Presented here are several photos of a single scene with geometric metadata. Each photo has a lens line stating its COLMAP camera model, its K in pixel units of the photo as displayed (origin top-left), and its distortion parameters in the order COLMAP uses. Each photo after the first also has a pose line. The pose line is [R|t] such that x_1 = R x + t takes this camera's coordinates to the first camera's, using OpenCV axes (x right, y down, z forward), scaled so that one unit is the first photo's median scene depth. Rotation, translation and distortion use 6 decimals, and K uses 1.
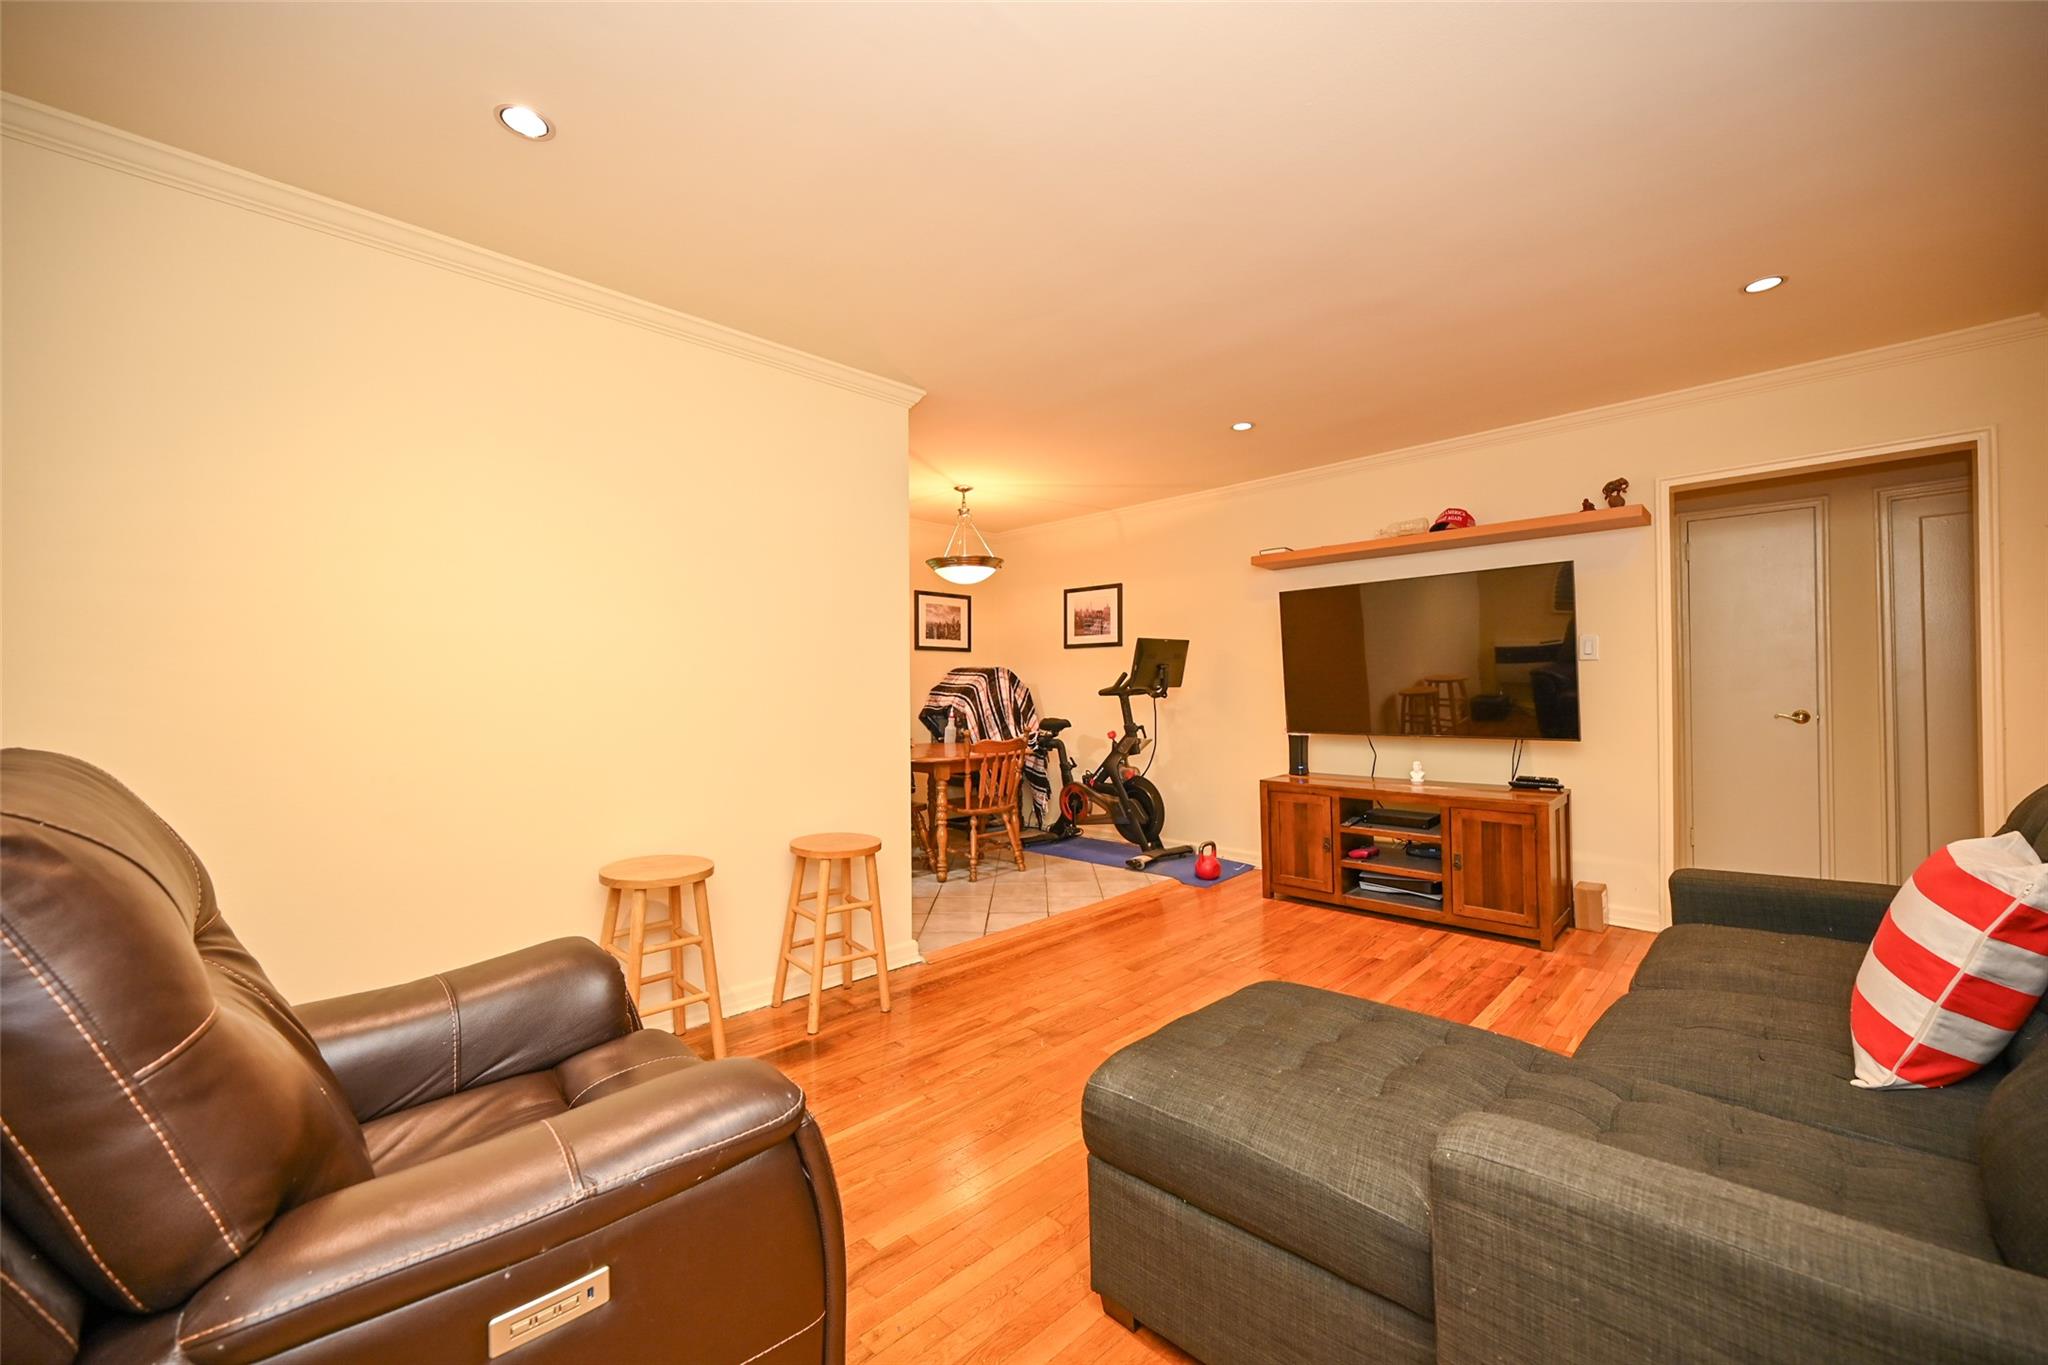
lens RADIAL K [[810.8, 0, 1024.0], [0, 810.8, 682.5], [0, 0, 1]] dist [0.000253, 0.000329]
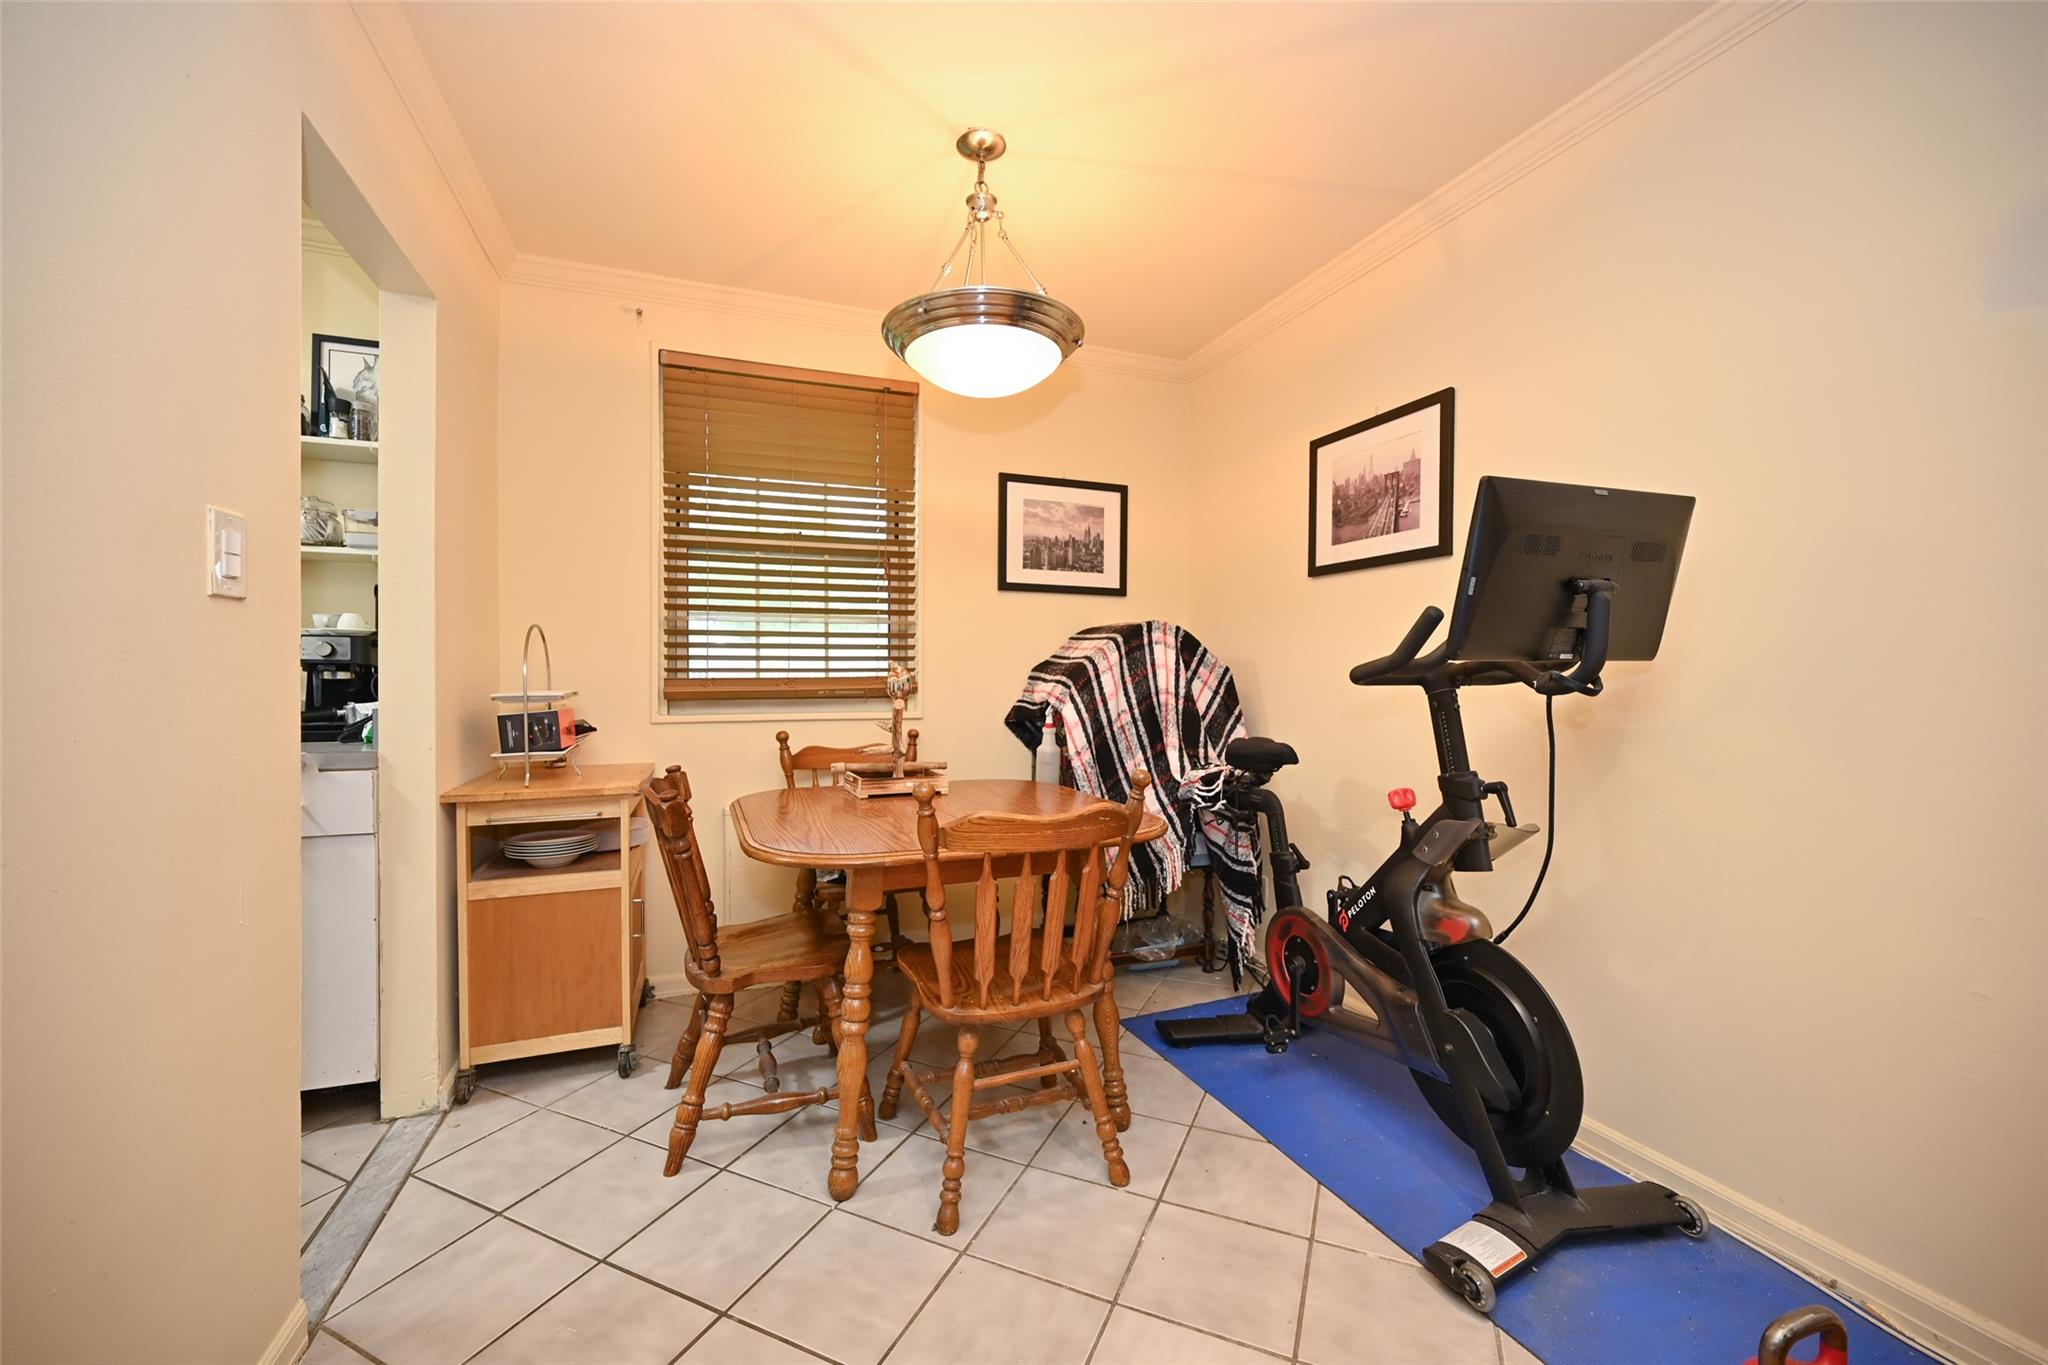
lens RADIAL K [[810.8, 0, 1024.0], [0, 810.8, 682.5], [0, 0, 1]] dist [0.000253, 0.000329]
pose [[0.913897, 0.014840, -0.405674, 0.092916], [-0.009526, 0.999840, 0.015115, 0.010368], [0.405834, -0.009949, 0.913893, 0.572556]]
